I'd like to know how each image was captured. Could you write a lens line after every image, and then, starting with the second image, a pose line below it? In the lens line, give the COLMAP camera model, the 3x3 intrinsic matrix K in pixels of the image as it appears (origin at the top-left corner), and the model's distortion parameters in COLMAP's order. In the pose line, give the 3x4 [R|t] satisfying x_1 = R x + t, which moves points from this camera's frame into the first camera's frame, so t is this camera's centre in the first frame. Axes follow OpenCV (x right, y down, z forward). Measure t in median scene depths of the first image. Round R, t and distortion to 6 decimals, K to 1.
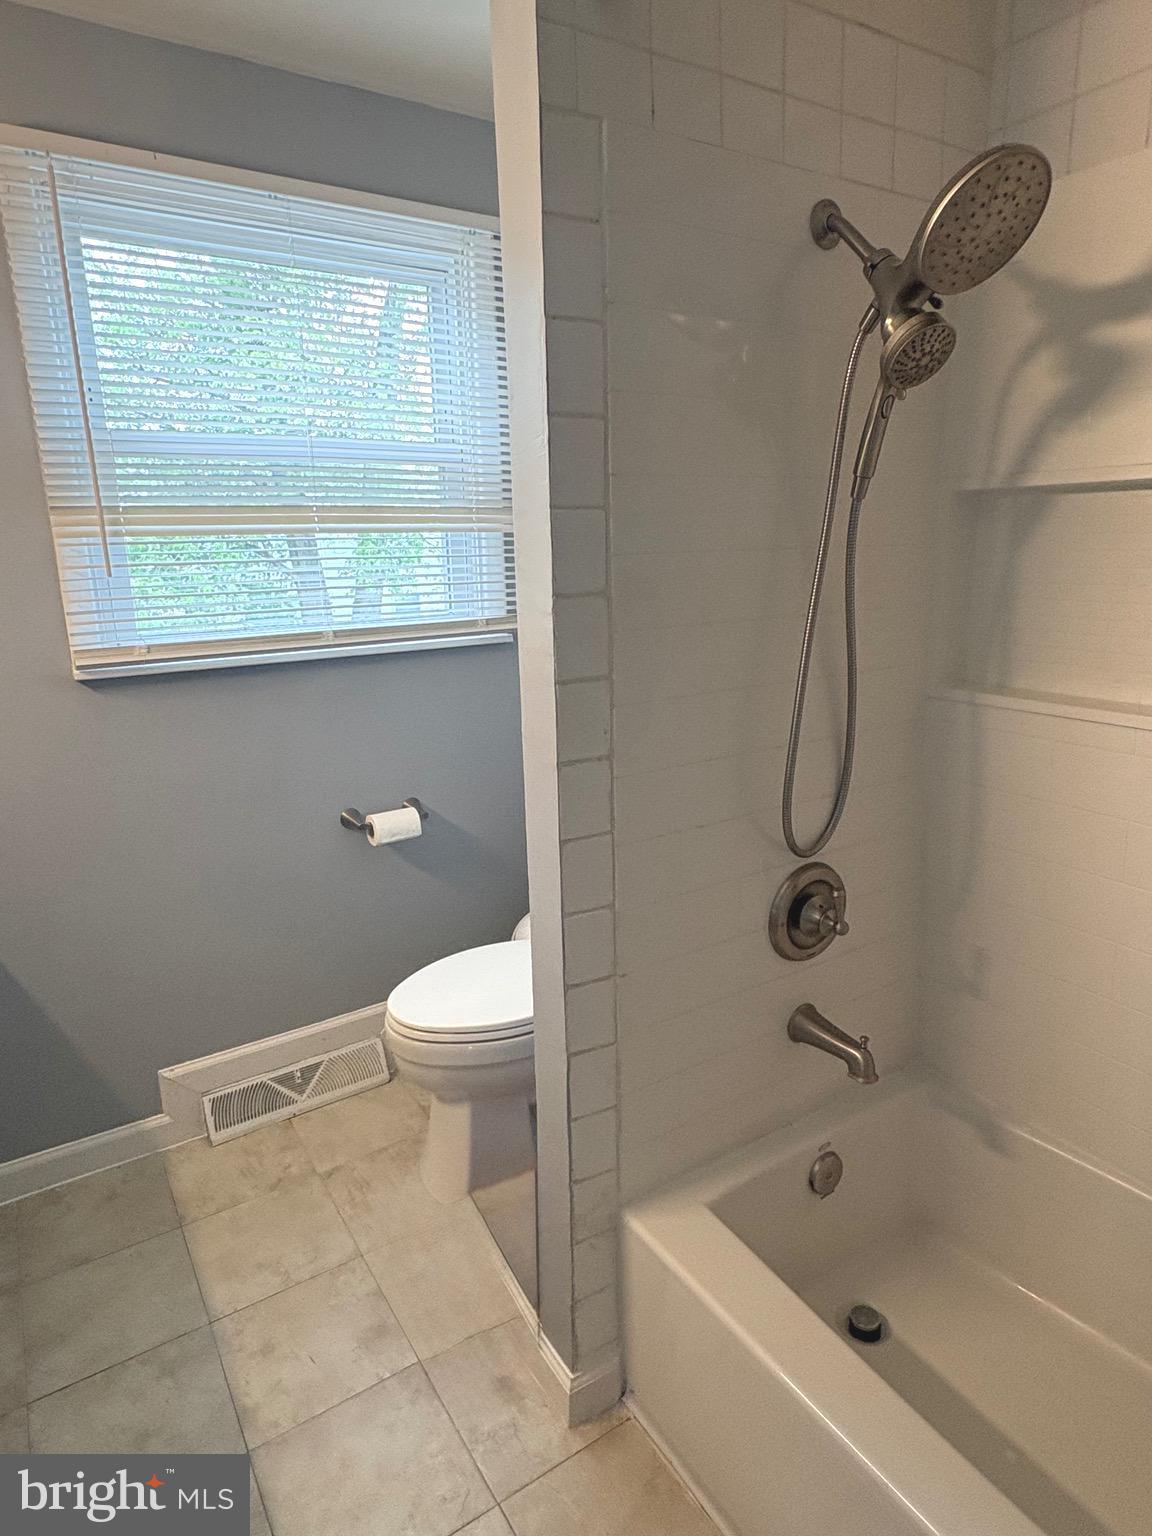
lens RADIAL K [[907.7, 0, 577.0], [0, 907.7, 768.8], [0, 0, 1]] dist [0.000575, 0.000097]
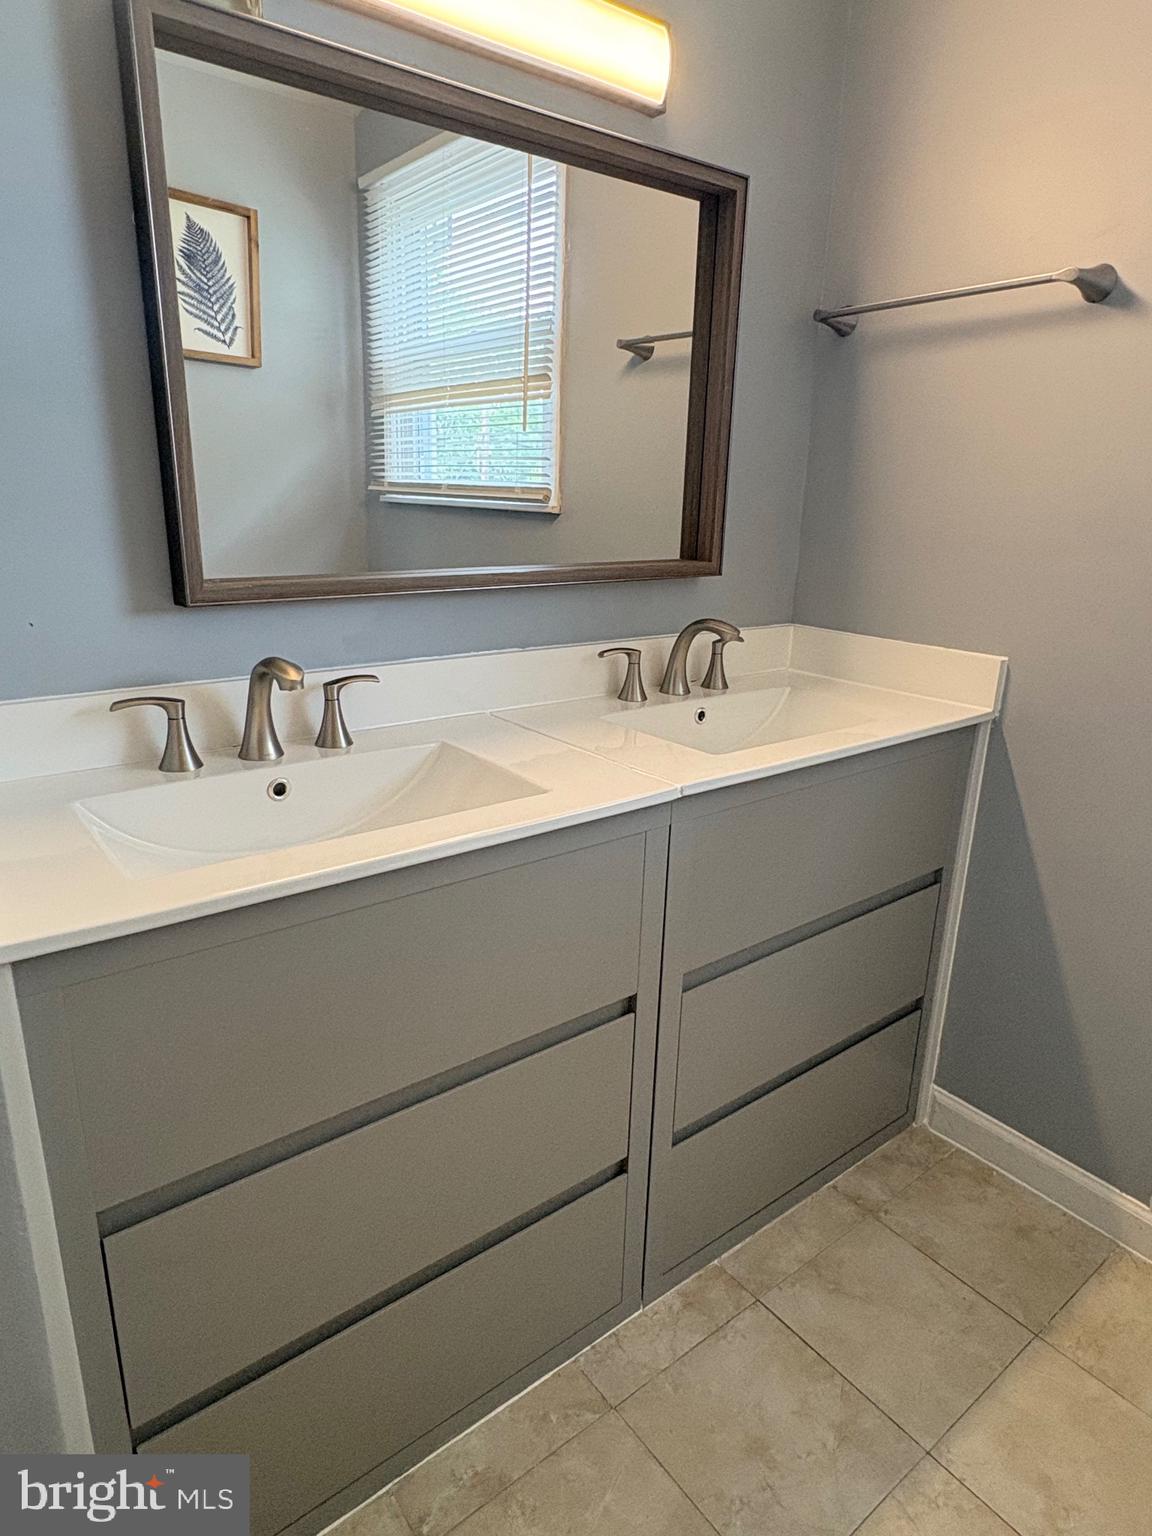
lens RADIAL K [[907.7, 0, 575.4], [0, 907.7, 764.5], [0, 0, 1]] dist [0.000575, 0.000097]
pose [[0.084025, 0.312305, -0.946259, 0.072267], [-0.270217, 0.921176, 0.280033, -0.013538], [0.959126, 0.232165, 0.161792, 0.441997]]
